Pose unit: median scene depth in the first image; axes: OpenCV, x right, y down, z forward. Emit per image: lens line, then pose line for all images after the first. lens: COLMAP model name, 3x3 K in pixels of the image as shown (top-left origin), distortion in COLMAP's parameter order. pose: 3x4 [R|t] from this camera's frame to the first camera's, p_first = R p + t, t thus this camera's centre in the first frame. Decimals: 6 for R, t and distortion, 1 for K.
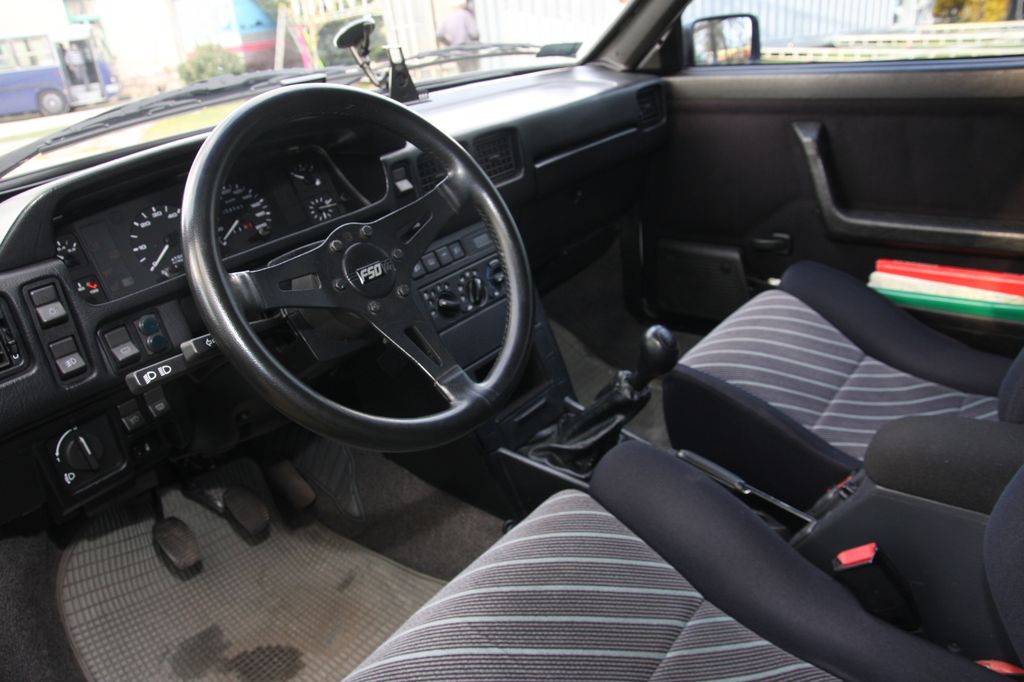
lens RADIAL K [[769.5, 0, 511.3], [0, 769.5, 346.8], [0, 0, 1]] dist [-0.122657, 0.082414]
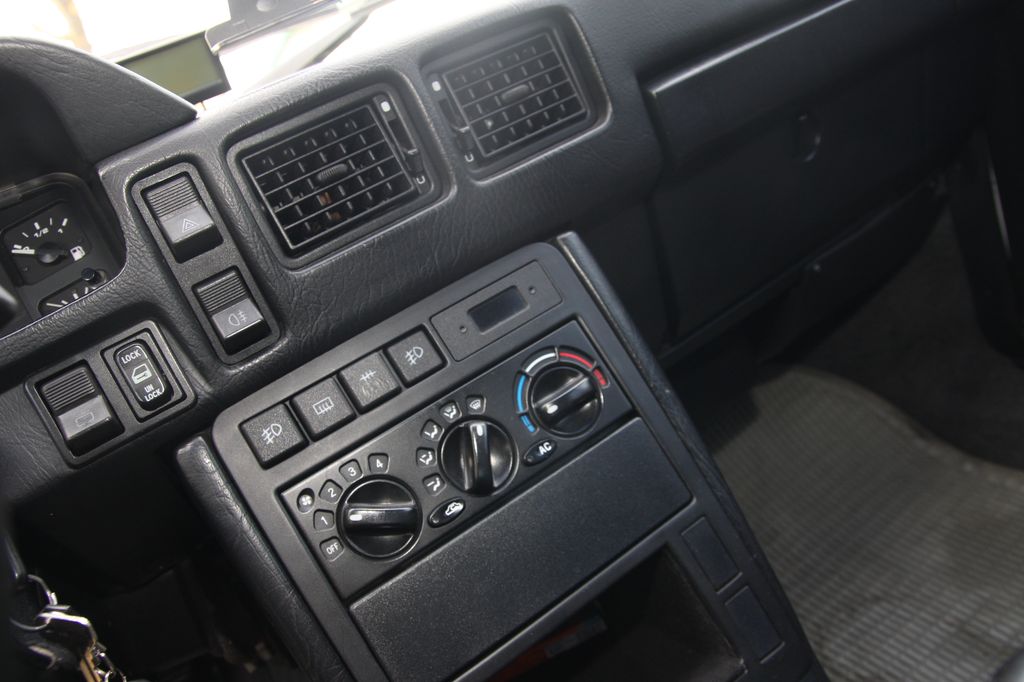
lens RADIAL K [[769.5, 0, 498.8], [0, 769.5, 341.9], [0, 0, 1]] dist [-0.122657, 0.082414]
pose [[0.884838, -0.126366, -0.448434, 0.155642], [0.119718, 0.991864, -0.043277, -0.125652], [0.450255, -0.015392, 0.892768, 0.771015]]
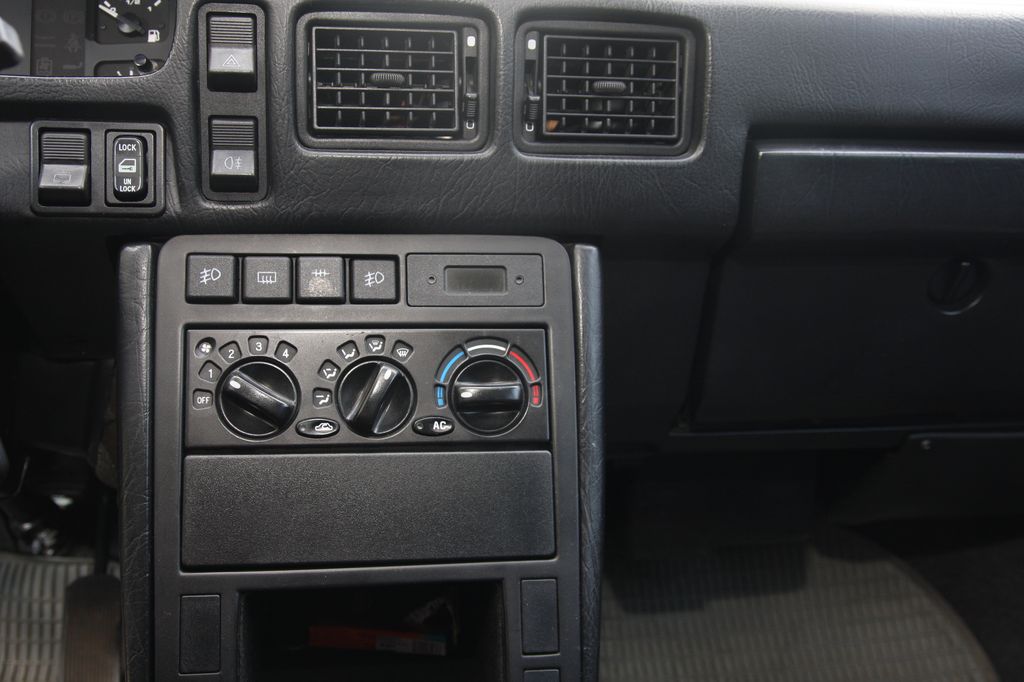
lens RADIAL K [[1048.1, 0, 507.2], [0, 1048.1, 343.1], [0, 0, 1]] dist [-0.015315, 0.000000]
pose [[0.727003, 0.296587, -0.619276, 0.346863], [-0.383529, 0.923494, -0.007962, -0.133260], [0.569536, 0.243298, 0.785133, 0.725652]]
